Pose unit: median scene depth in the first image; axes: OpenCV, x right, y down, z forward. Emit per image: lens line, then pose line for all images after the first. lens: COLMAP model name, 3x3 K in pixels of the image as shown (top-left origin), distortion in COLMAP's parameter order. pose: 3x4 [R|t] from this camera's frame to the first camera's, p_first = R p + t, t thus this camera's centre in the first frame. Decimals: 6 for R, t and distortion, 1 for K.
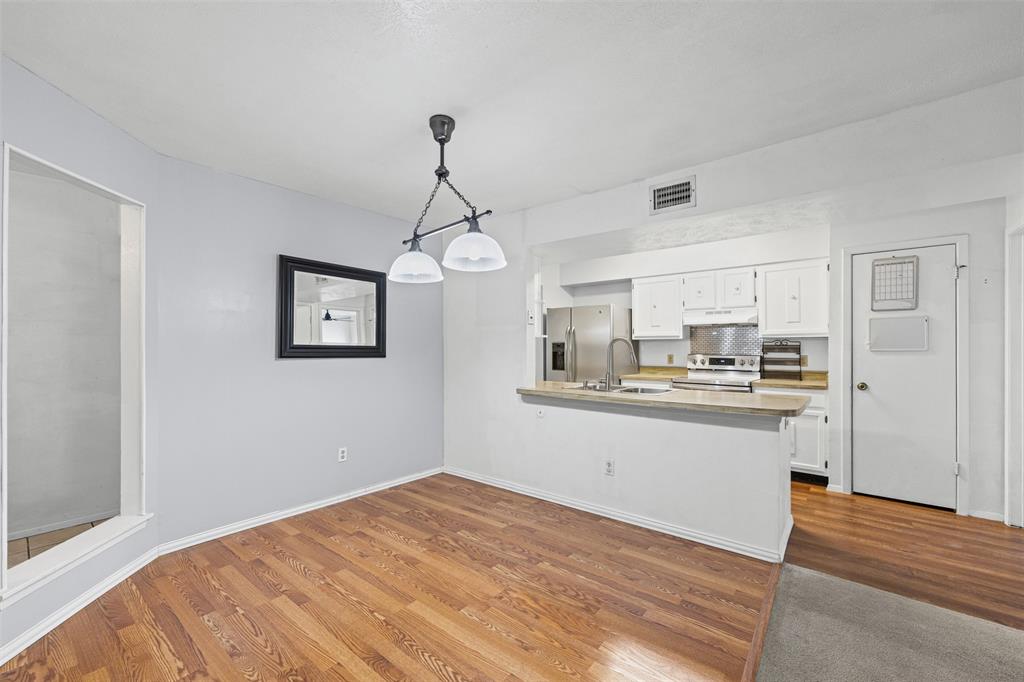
lens RADIAL K [[423.7, 0, 510.7], [0, 423.7, 345.9], [0, 0, 1]] dist [-0.001466, -0.000562]
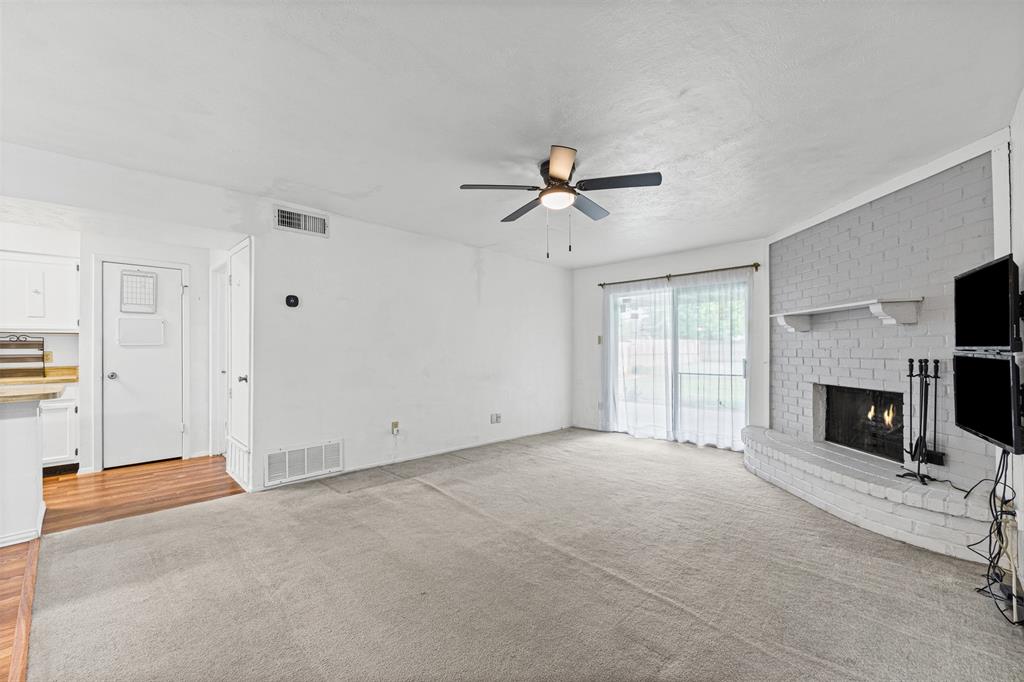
lens RADIAL K [[423.7, 0, 510.7], [0, 423.7, 345.9], [0, 0, 1]] dist [-0.001466, -0.000562]
pose [[0.105315, 0.006175, 0.994420, -0.228558], [0.004419, 0.999968, -0.006678, 0.027161], [-0.994429, 0.005098, 0.105284, -0.231763]]
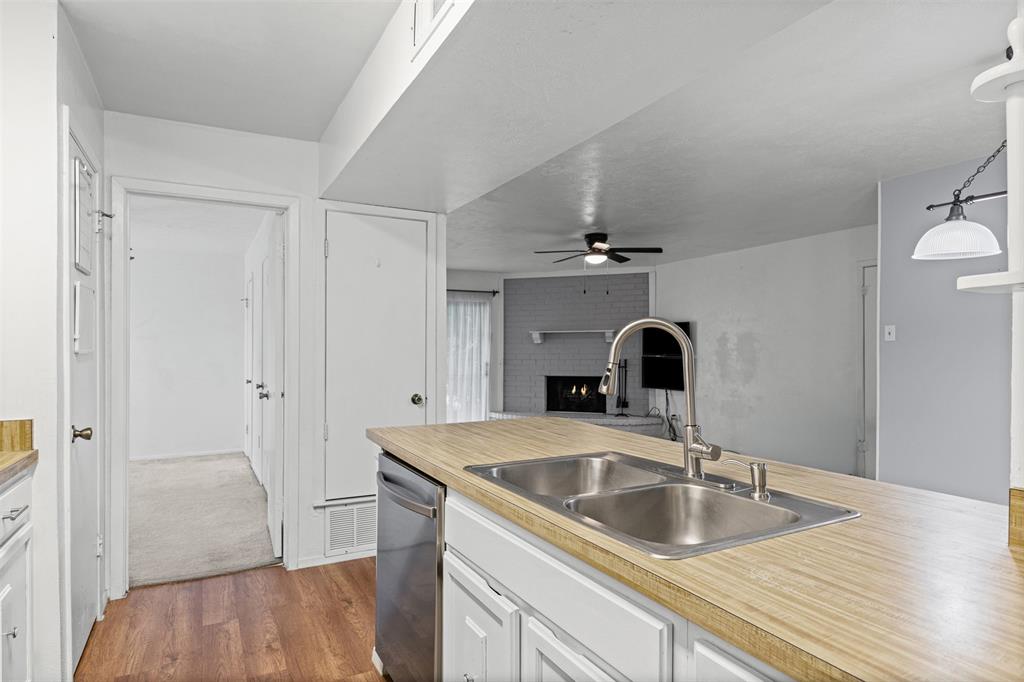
lens RADIAL K [[587.6, 0, 512.0], [0, 587.6, 341.0], [0, 0, 1]] dist [0.000206, -0.000010]
pose [[-0.925352, 0.003845, 0.379088, 0.198955], [-0.001768, 0.999894, -0.014458, 0.010364], [-0.379104, -0.014049, -0.925247, 1.598341]]
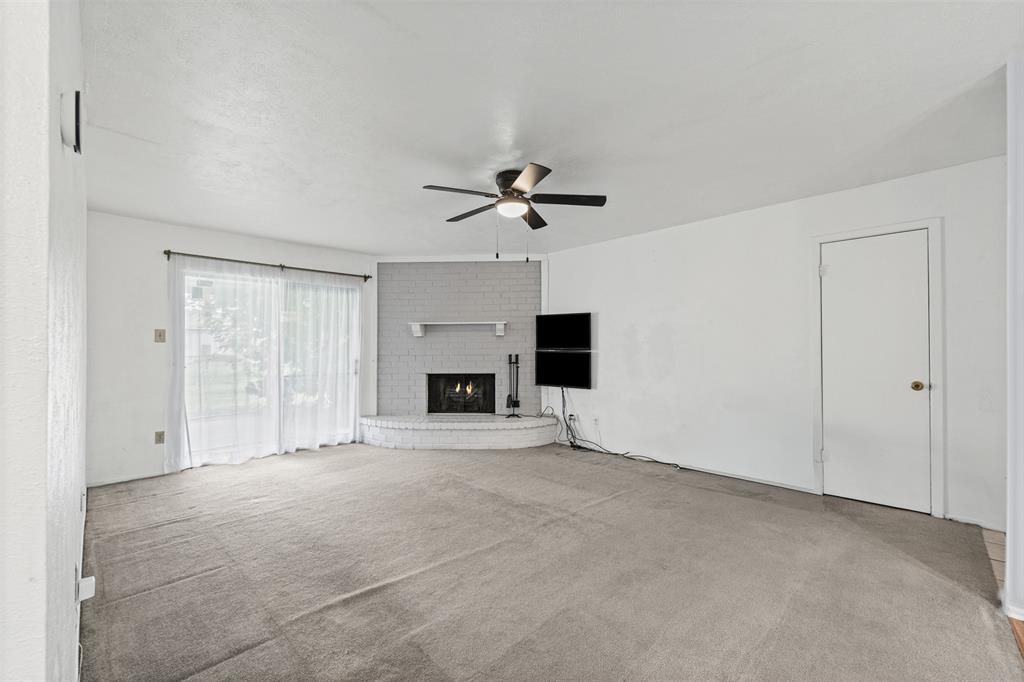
lens RADIAL K [[417.0, 0, 512.0], [0, 417.0, 341.0], [0, 0, 1]] dist [-0.001676, -0.000143]
pose [[-0.994616, 0.002420, 0.103606, 0.563313], [0.000916, 0.999893, -0.014568, 0.023689], [-0.103630, -0.014394, -0.994512, 0.681703]]
